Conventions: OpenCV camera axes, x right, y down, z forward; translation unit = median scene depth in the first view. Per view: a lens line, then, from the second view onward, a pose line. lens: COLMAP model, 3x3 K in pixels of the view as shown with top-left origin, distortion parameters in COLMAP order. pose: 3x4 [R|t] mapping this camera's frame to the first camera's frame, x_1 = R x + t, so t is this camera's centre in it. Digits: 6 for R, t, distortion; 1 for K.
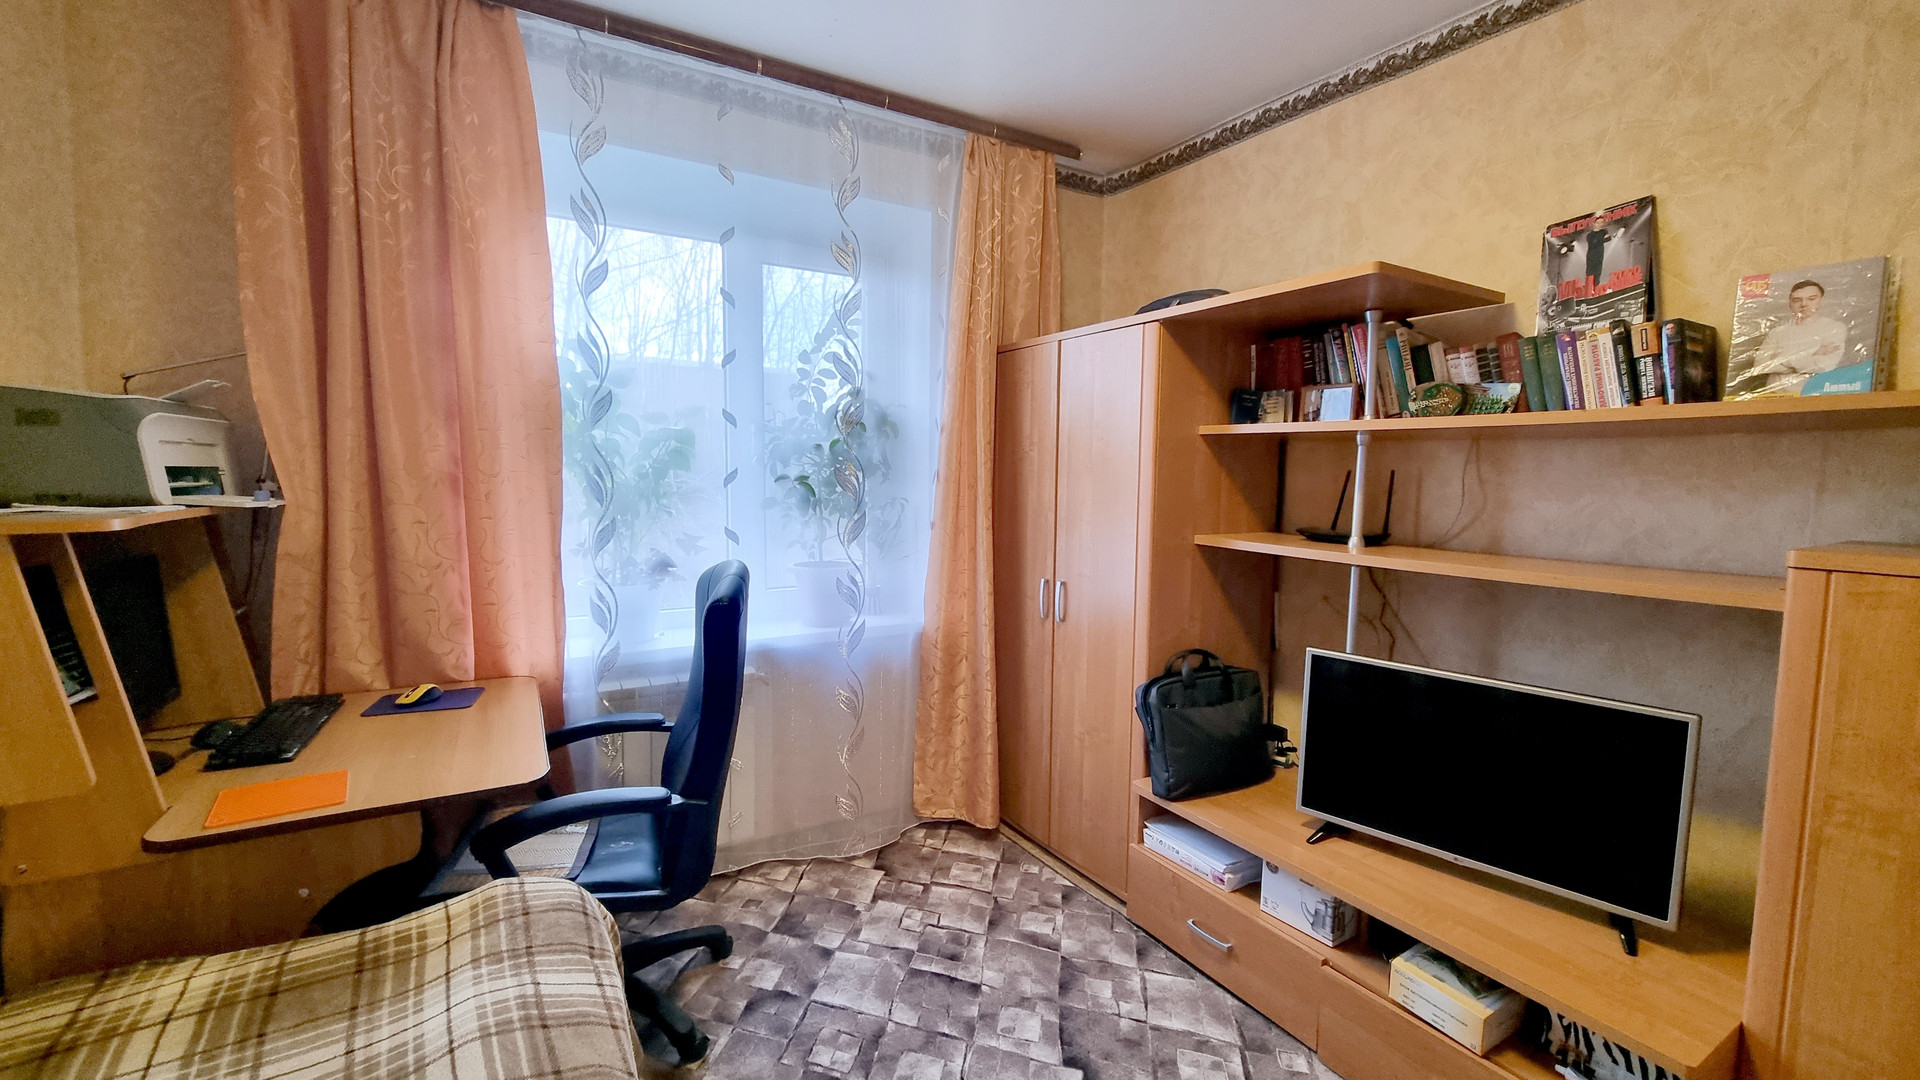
lens RADIAL K [[783.0, 0, 959.6], [0, 783.0, 536.2], [0, 0, 1]] dist [0.004044, -0.002741]
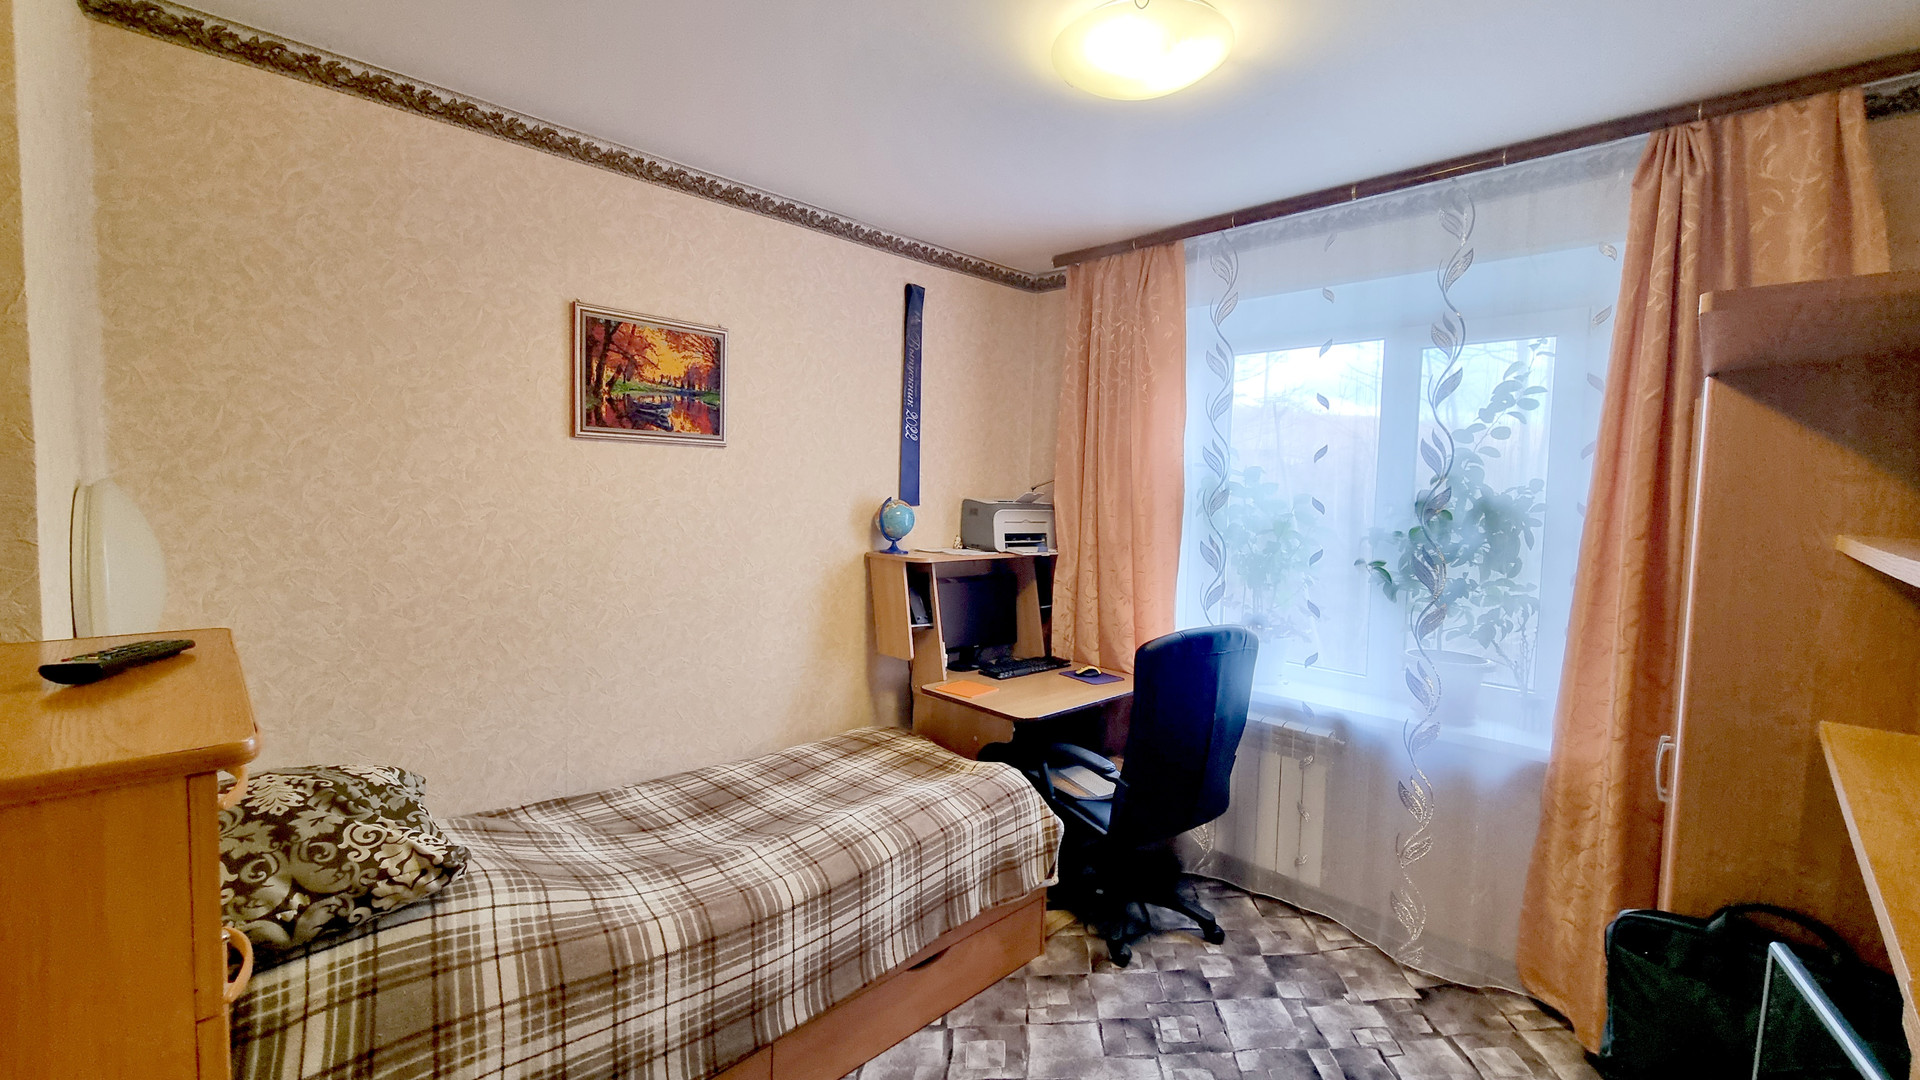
lens RADIAL K [[783.0, 0, 962.7], [0, 783.0, 540.2], [0, 0, 1]] dist [0.004044, -0.002741]
pose [[0.247125, 0.055839, -0.967373, 0.774309], [-0.105488, 0.993955, 0.030426, -0.091842], [0.963224, 0.094528, 0.251522, 0.251661]]
